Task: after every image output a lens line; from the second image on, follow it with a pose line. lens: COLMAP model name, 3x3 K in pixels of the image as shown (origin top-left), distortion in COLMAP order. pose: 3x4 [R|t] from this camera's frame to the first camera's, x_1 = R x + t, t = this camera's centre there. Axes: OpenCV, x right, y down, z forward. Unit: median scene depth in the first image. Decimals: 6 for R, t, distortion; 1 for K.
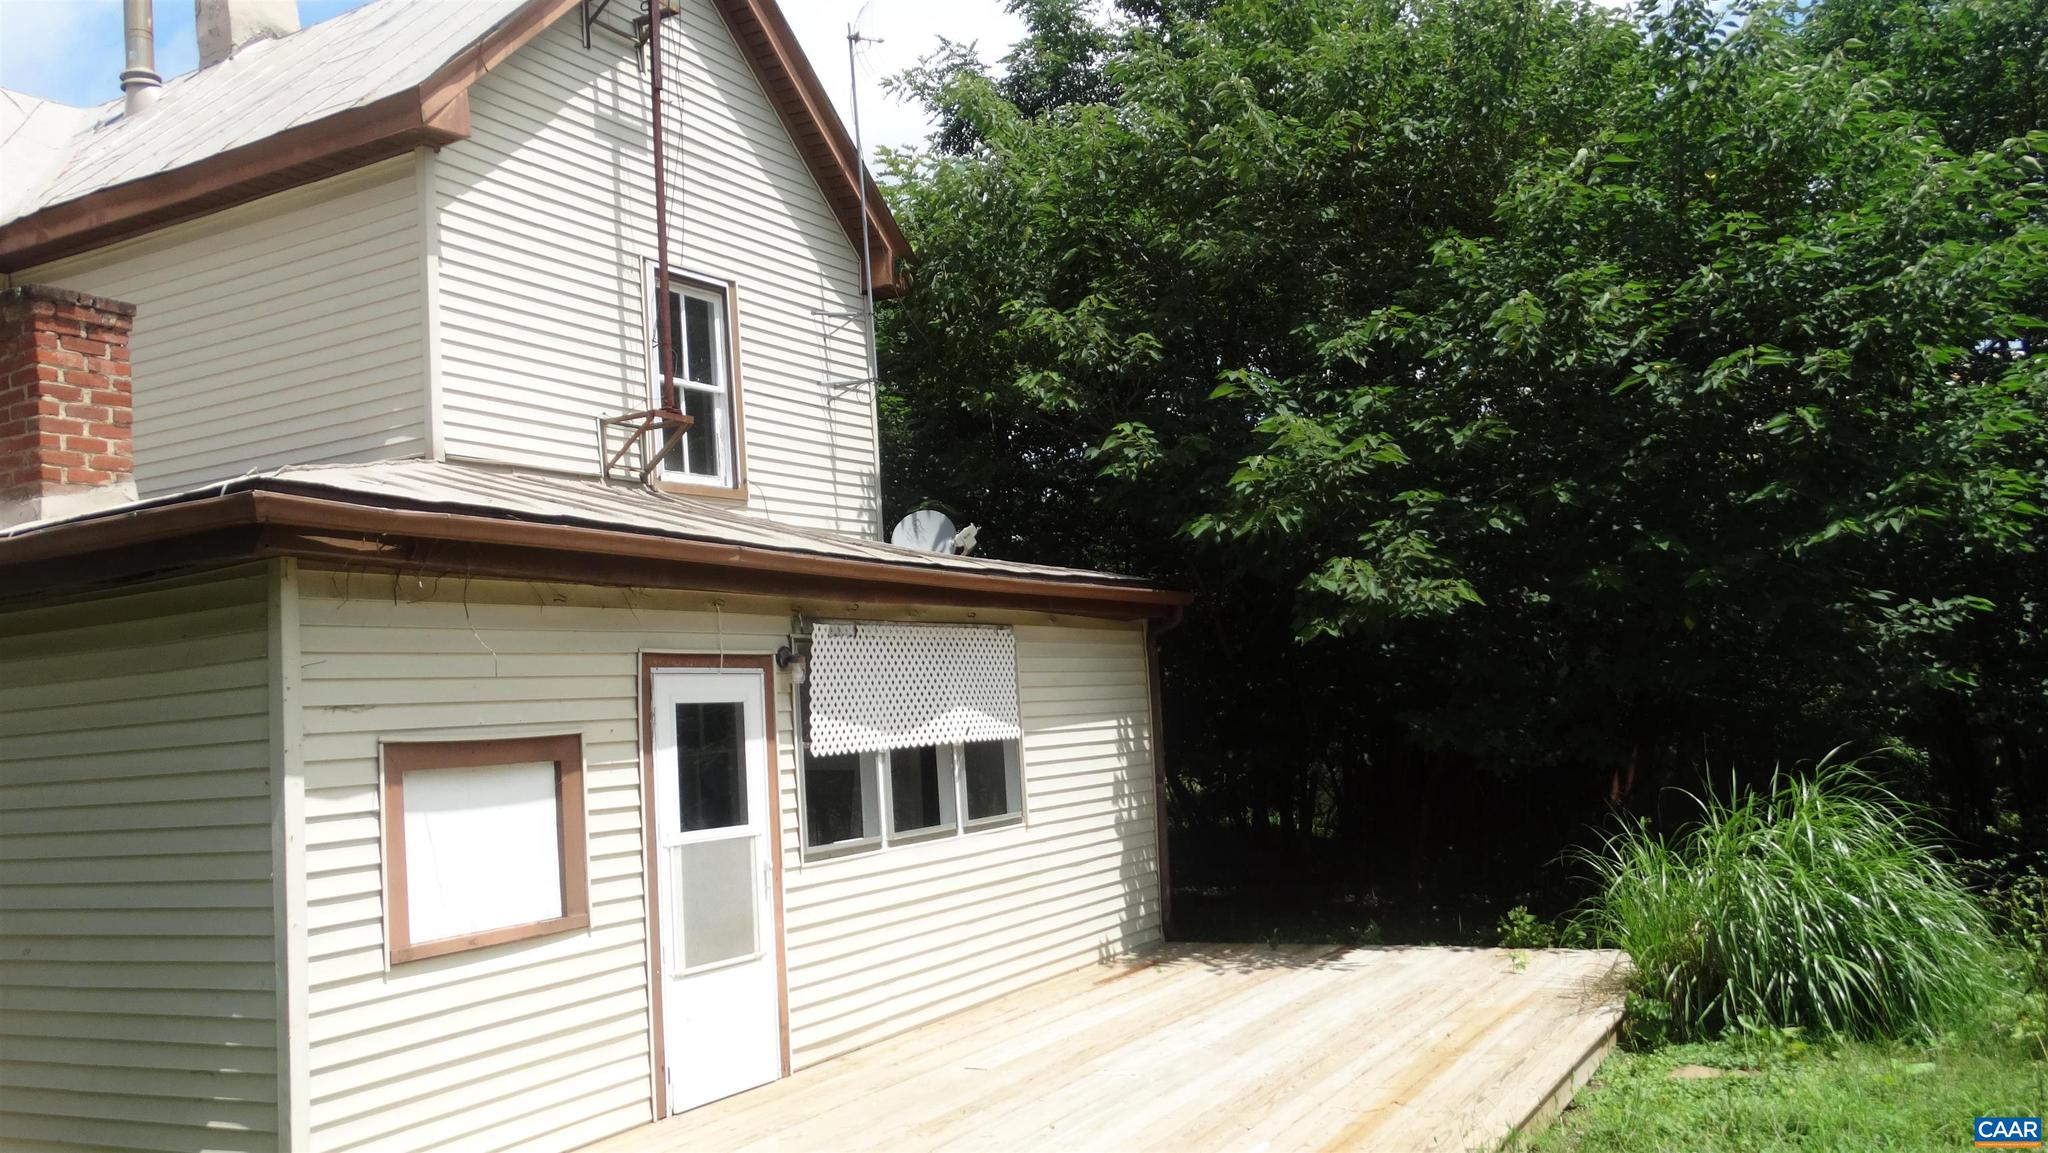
lens RADIAL K [[1712.3, 0, 1035.4], [0, 1712.3, 566.3], [0, 0, 1]] dist [0.015802, 0.027777]
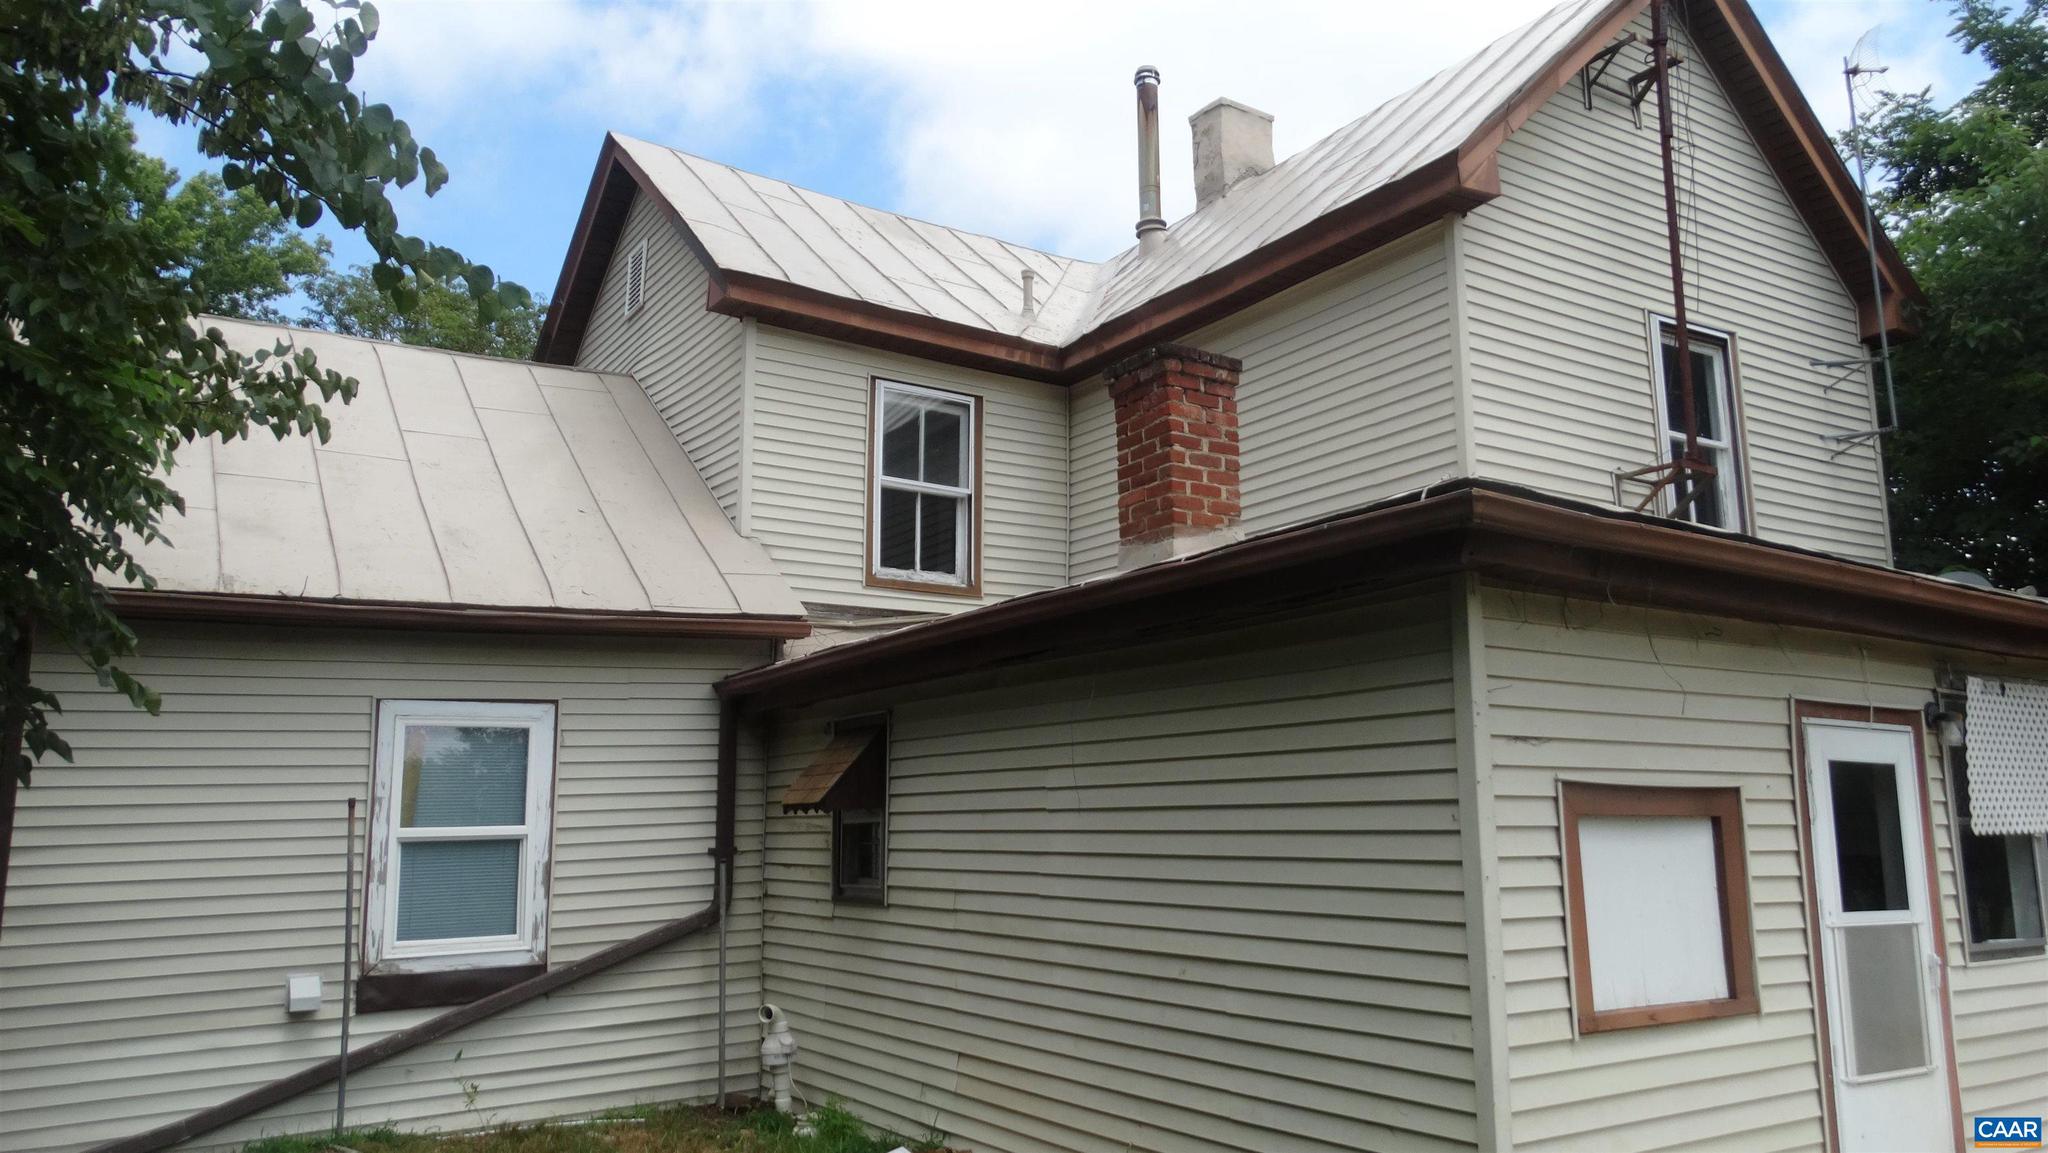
lens RADIAL K [[1471.4, 0, 1005.2], [0, 1471.4, 579.2], [0, 0, 1]] dist [0.001429, -0.001909]
pose [[0.874151, -0.019709, -0.485255, -0.197253], [-0.010807, 0.998139, -0.060009, 0.035709], [0.485535, 0.057701, 0.872311, 0.138059]]
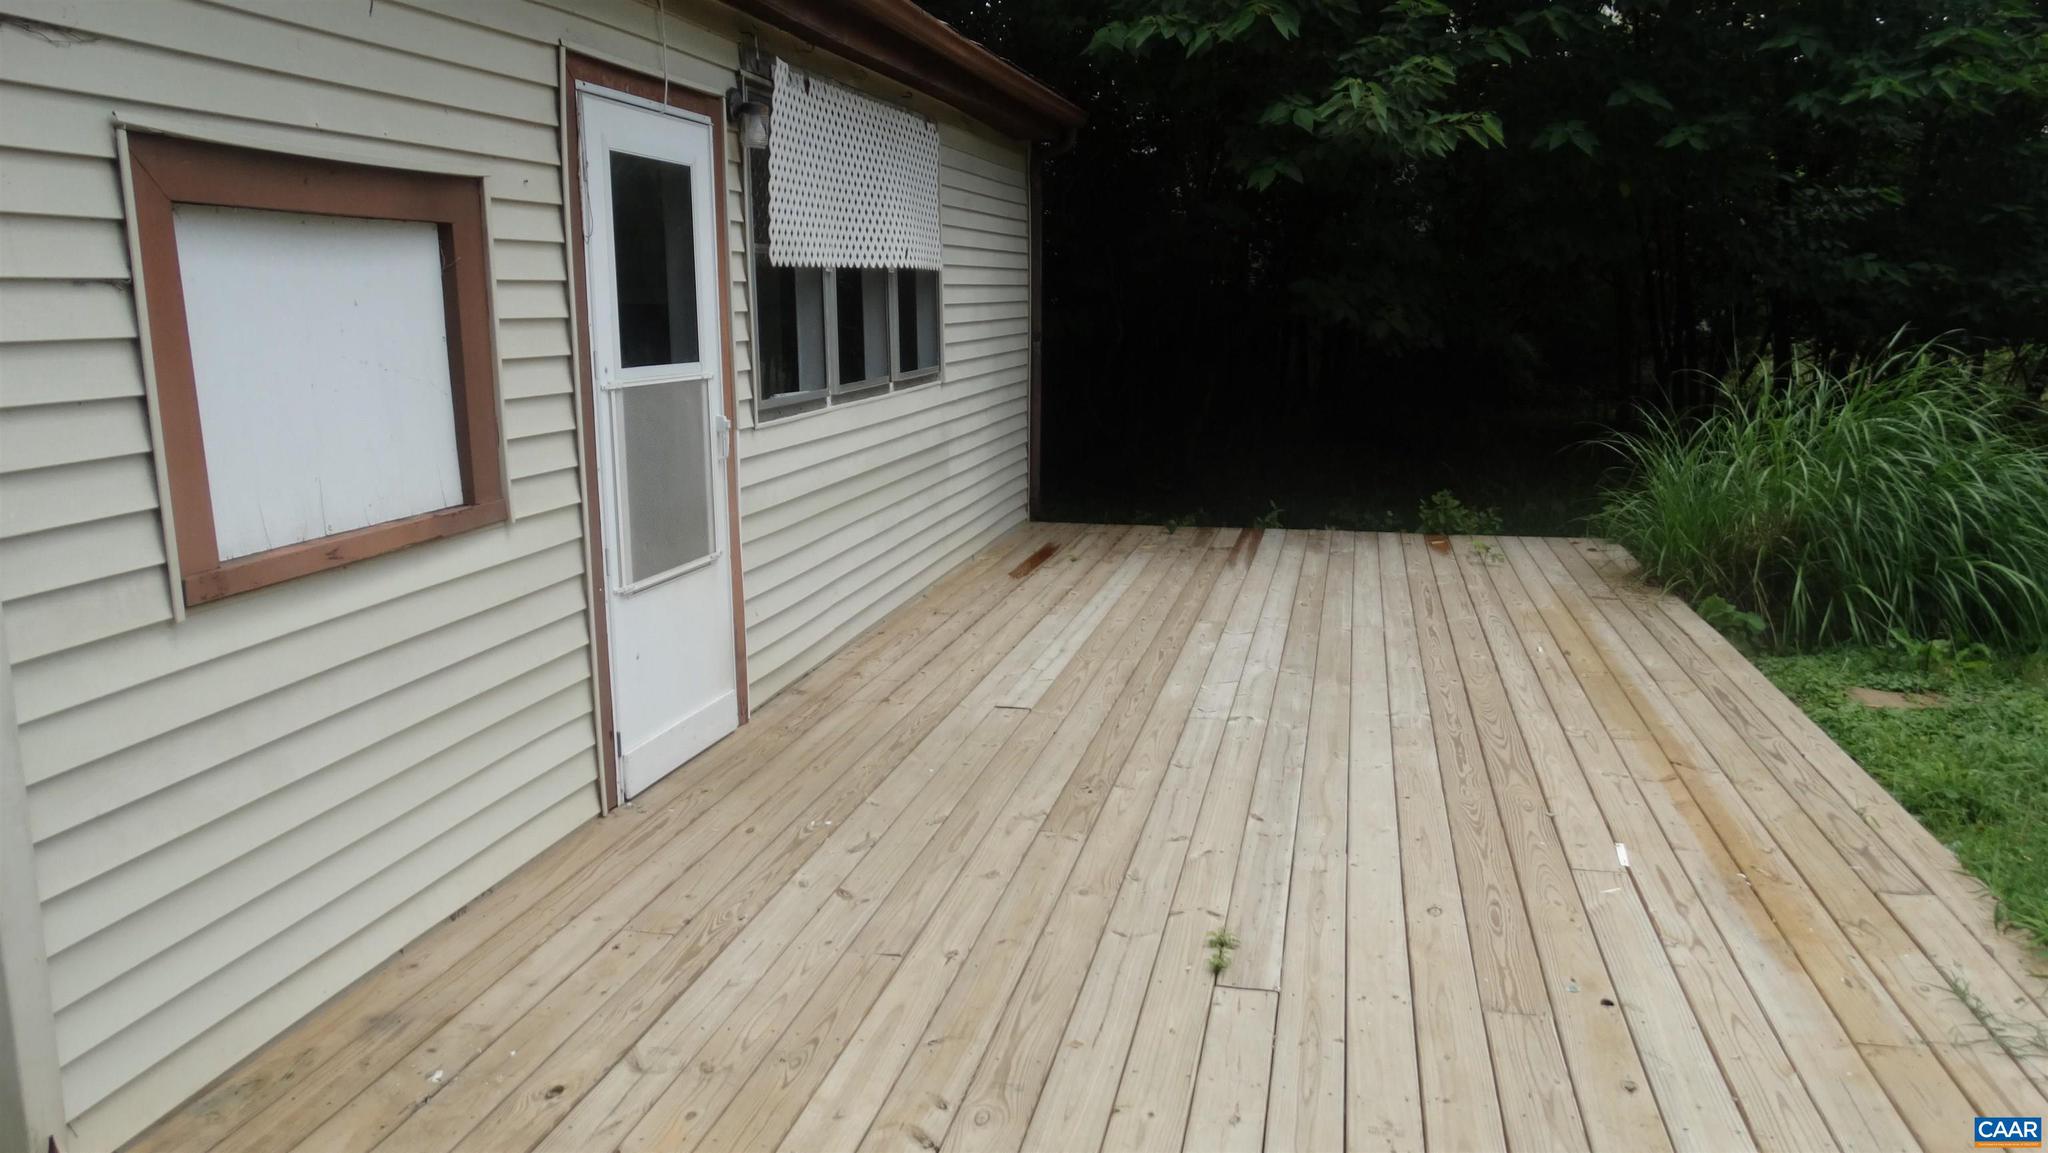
lens RADIAL K [[1471.4, 0, 1053.2], [0, 1471.4, 560.1], [0, 0, 1]] dist [0.001429, -0.001909]
pose [[0.953491, 0.004648, 0.301384, -0.202432], [-0.081776, 0.966368, 0.243814, 0.075262], [-0.290115, -0.257121, 0.921804, 0.420084]]
